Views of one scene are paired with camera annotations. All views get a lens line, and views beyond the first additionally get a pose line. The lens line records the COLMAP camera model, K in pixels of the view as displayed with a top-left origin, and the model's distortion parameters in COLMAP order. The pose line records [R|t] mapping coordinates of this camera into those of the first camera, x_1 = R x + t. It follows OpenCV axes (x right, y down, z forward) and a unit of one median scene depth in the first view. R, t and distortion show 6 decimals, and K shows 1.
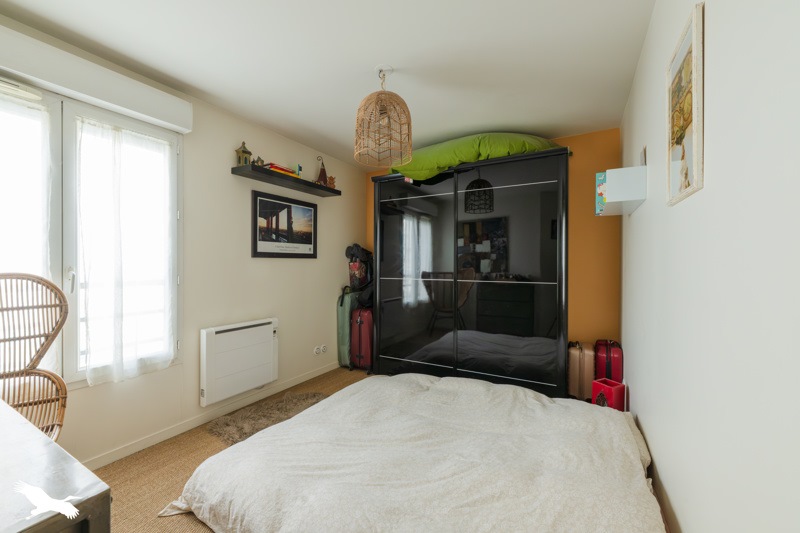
lens RADIAL K [[316.7, 0, 400.0], [0, 316.7, 266.5], [0, 0, 1]] dist [-0.000653, -0.000047]
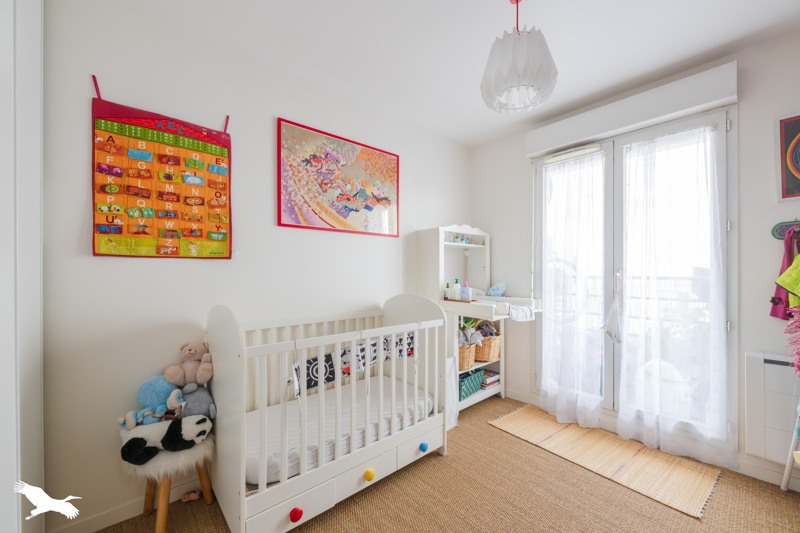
lens RADIAL K [[316.7, 0, 400.0], [0, 316.7, 266.5], [0, 0, 1]] dist [-0.000653, -0.000047]
pose [[-0.353571, -0.000228, -0.935408, 0.408395], [-0.004294, 0.999990, 0.001380, 0.000957], [0.935398, 0.004504, -0.353569, 0.542975]]
